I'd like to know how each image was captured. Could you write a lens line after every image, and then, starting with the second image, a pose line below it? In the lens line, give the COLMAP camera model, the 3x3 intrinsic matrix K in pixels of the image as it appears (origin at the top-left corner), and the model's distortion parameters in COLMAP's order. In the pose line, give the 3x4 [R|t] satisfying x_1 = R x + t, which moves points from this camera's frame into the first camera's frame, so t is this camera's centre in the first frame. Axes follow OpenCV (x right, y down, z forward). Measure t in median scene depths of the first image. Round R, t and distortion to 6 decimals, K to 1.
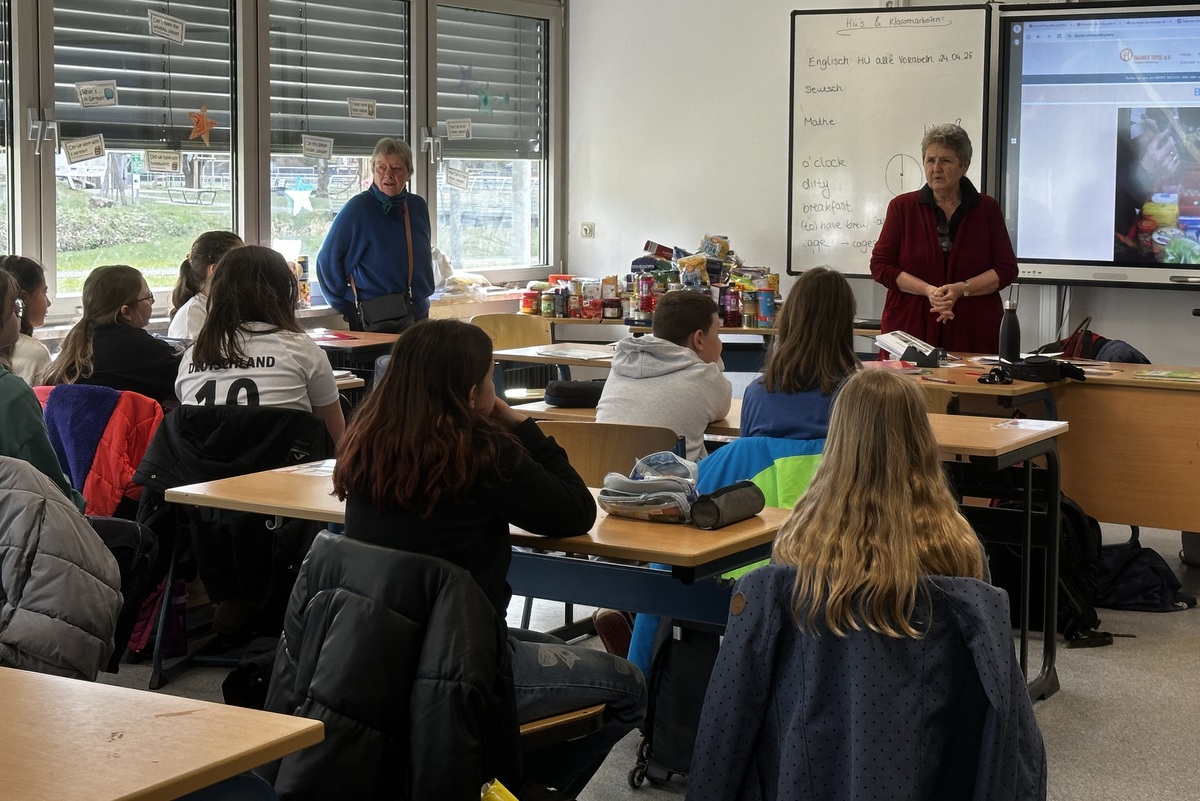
lens RADIAL K [[1616.8, 0, 608.4], [0, 1616.8, 411.6], [0, 0, 1]] dist [-0.015496, 0.000000]
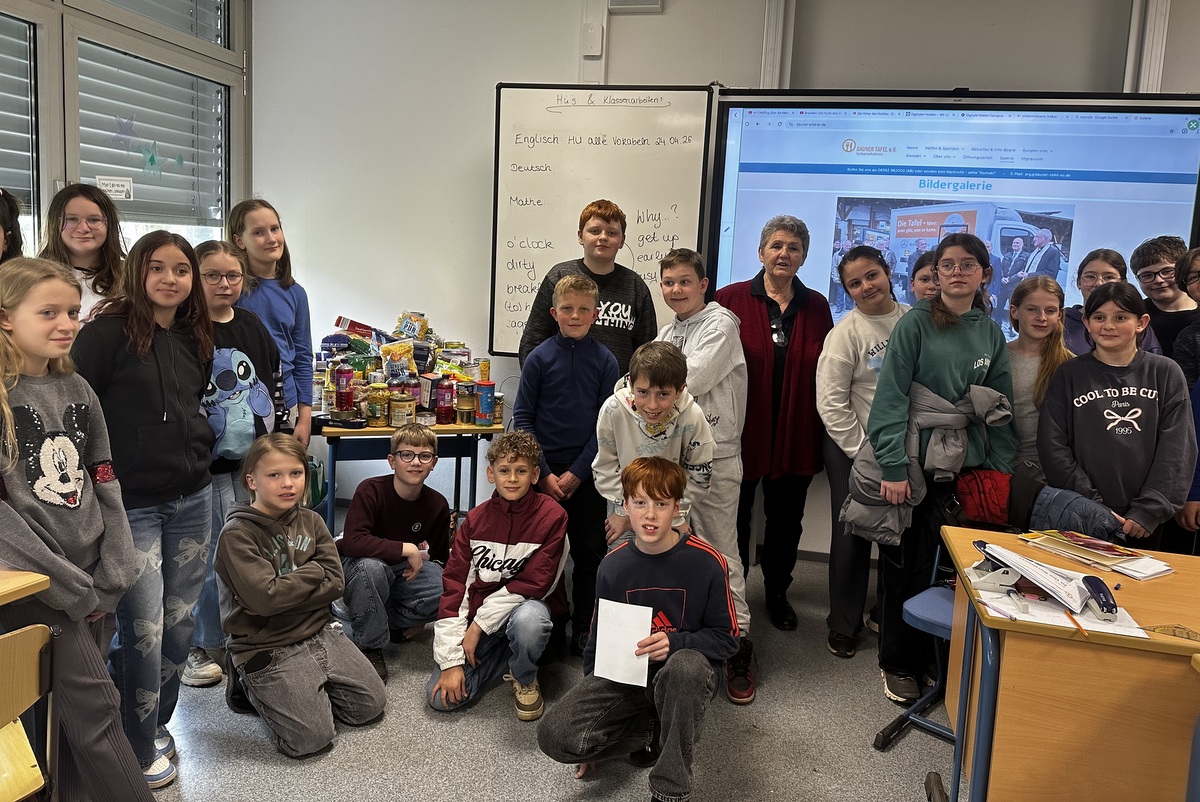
lens RADIAL K [[879.7, 0, 580.7], [0, 879.7, 360.6], [0, 0, 1]] dist [0.047890, -0.000950]
pose [[0.947568, -0.007047, 0.319476, -0.008382], [0.010637, 0.999898, -0.009492, -0.079838], [-0.319377, 0.012392, 0.947547, 0.498943]]
